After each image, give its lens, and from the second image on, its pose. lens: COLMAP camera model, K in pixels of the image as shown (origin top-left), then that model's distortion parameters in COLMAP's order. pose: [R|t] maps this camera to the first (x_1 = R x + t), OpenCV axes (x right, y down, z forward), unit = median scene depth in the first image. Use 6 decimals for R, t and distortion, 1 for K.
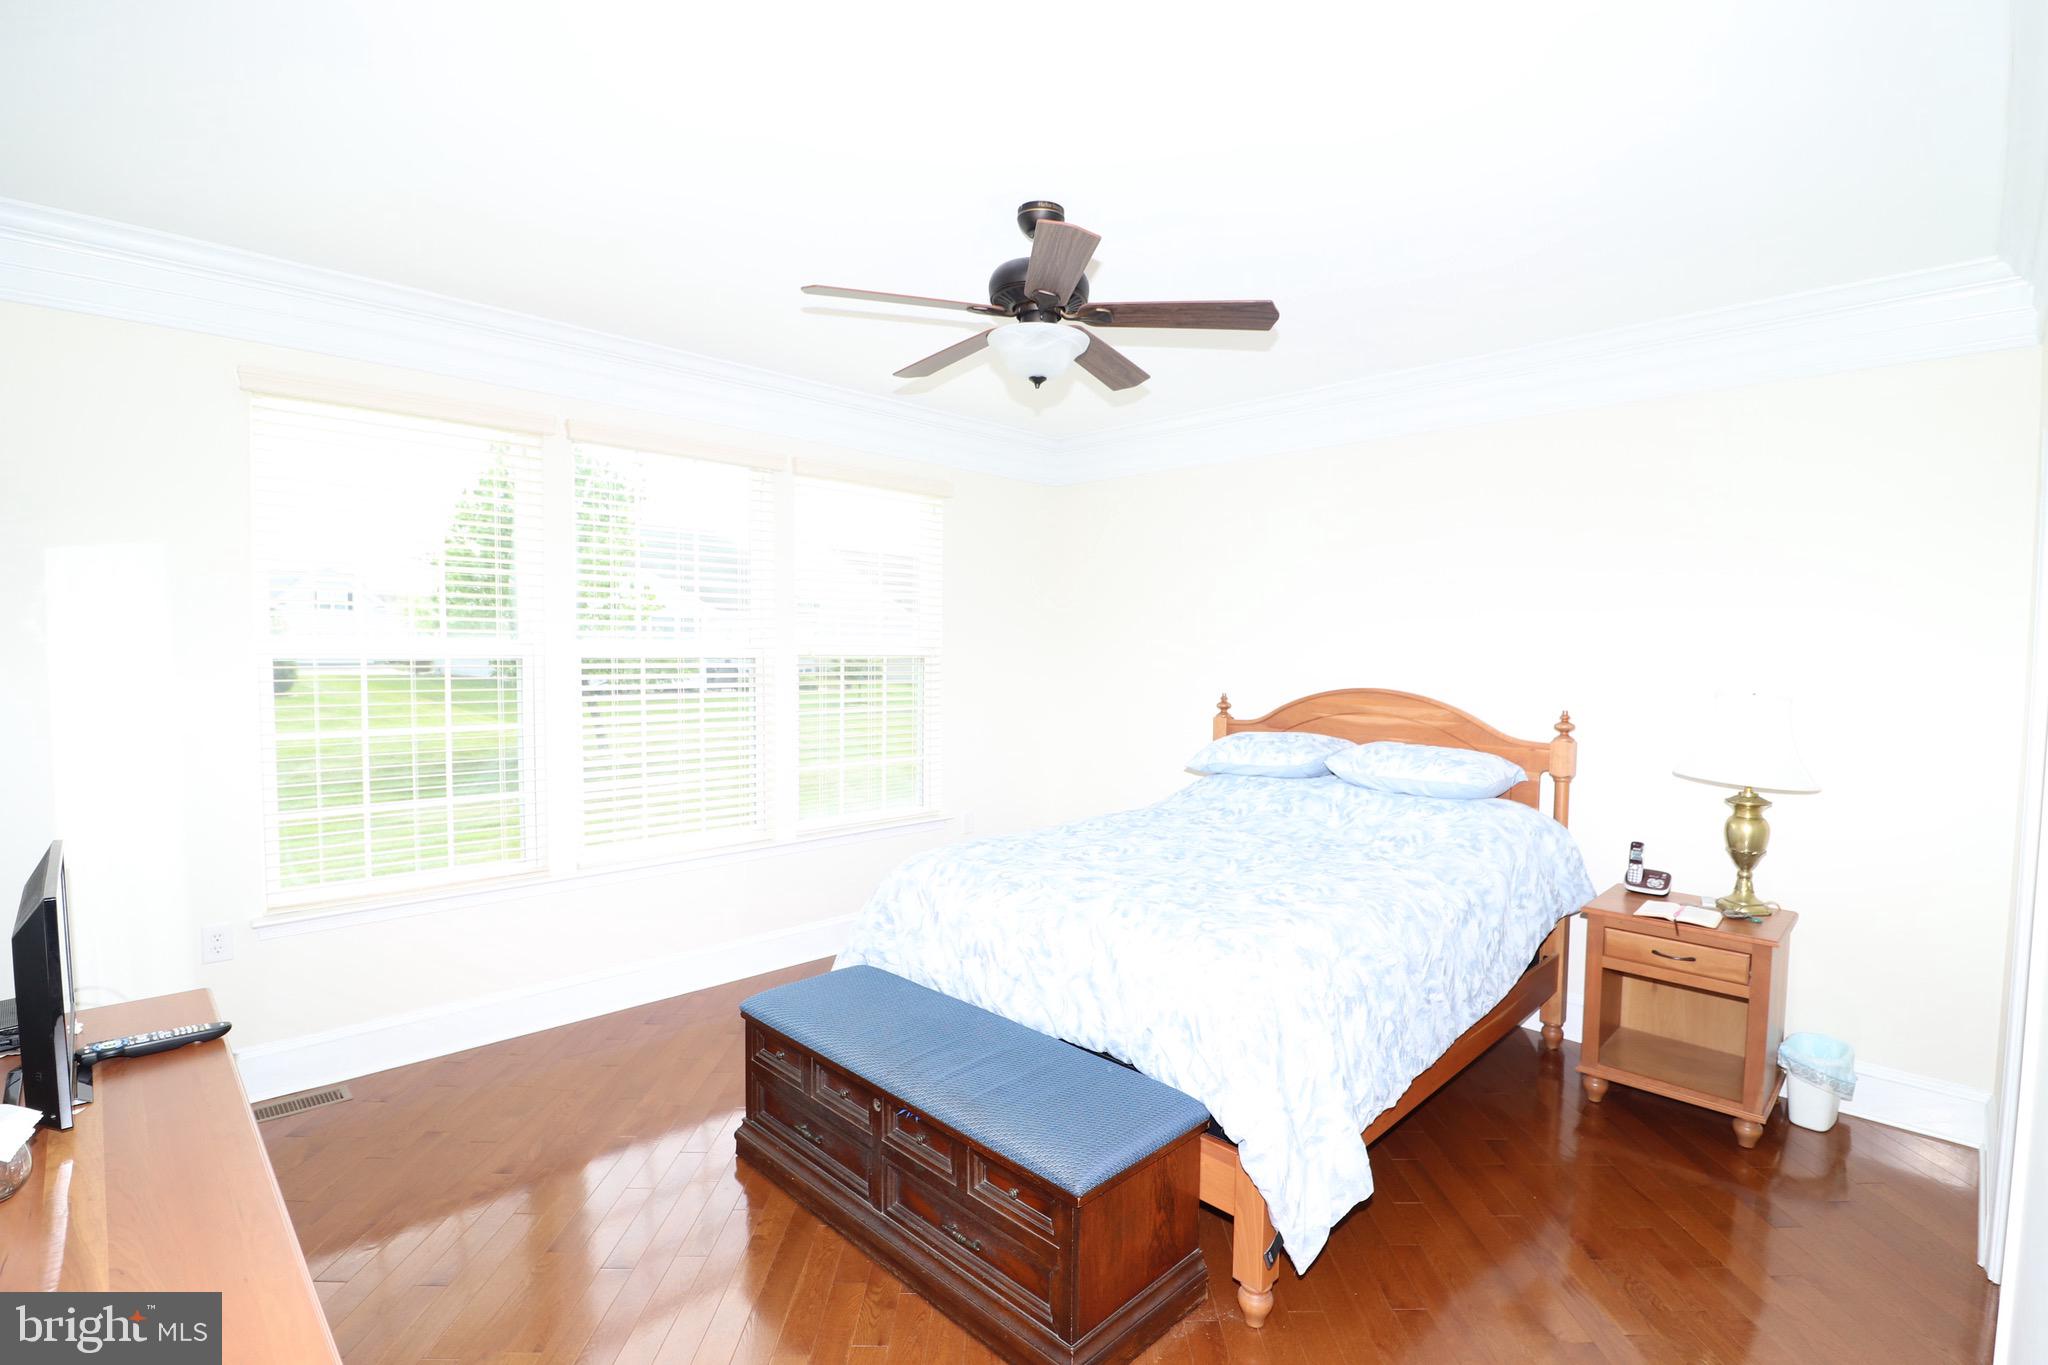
lens RADIAL K [[958.7, 0, 1045.8], [0, 958.7, 698.6], [0, 0, 1]] dist [-0.002590, -0.001377]
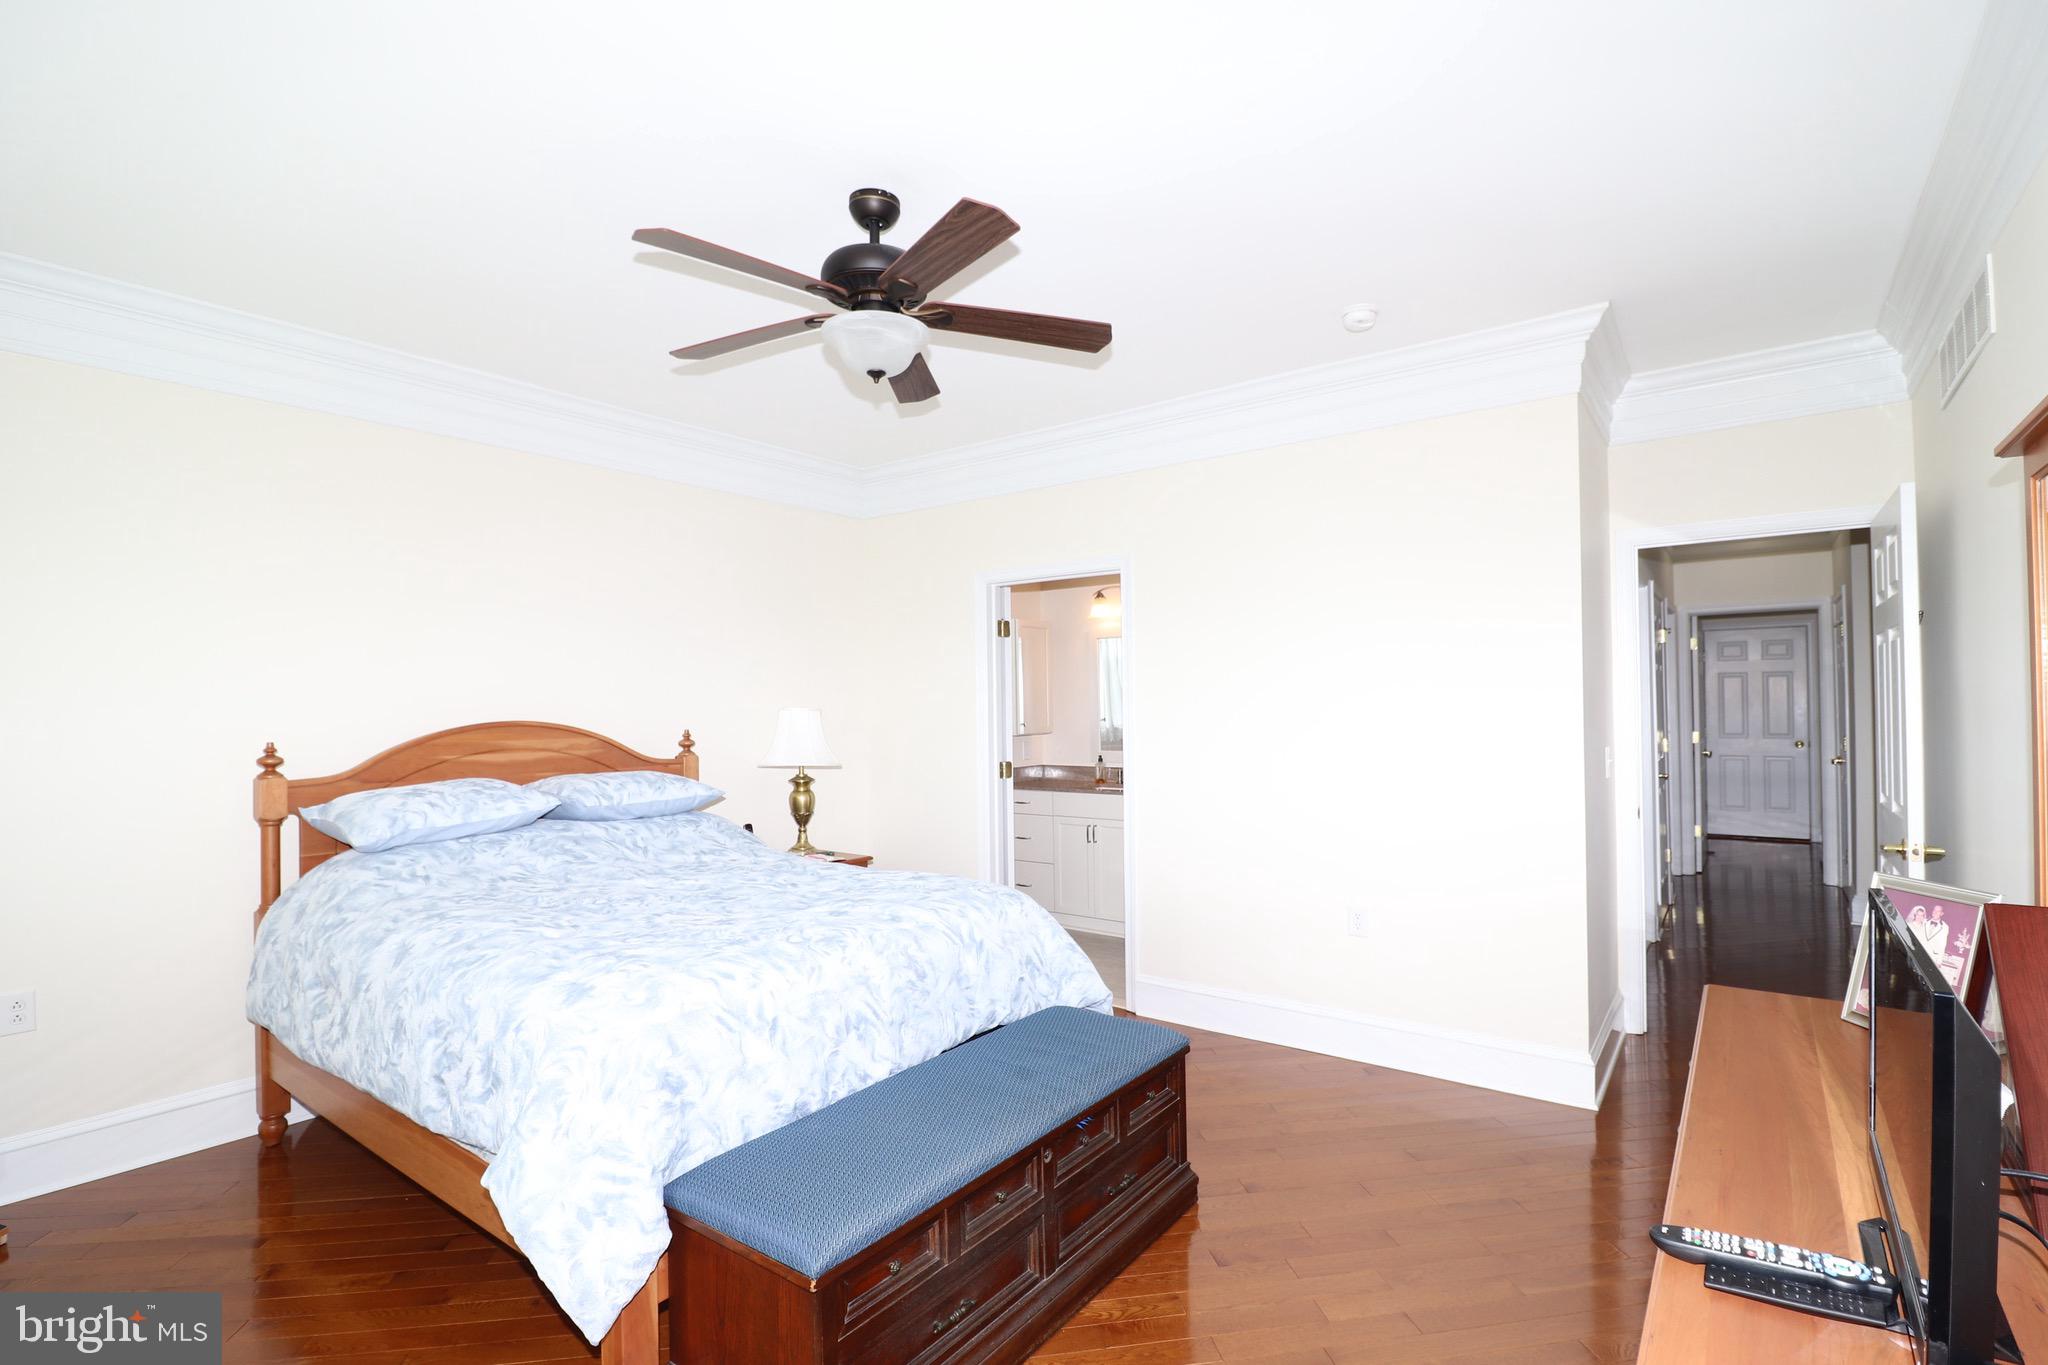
lens RADIAL K [[968.5, 0, 1024.0], [0, 968.5, 682.5], [0, 0, 1]] dist [-0.002298, -0.000383]
pose [[-0.134794, 0.012939, 0.990789, -0.913037], [0.064072, 0.997936, -0.004316, -0.017881], [-0.988800, 0.062900, -0.135345, 0.937682]]
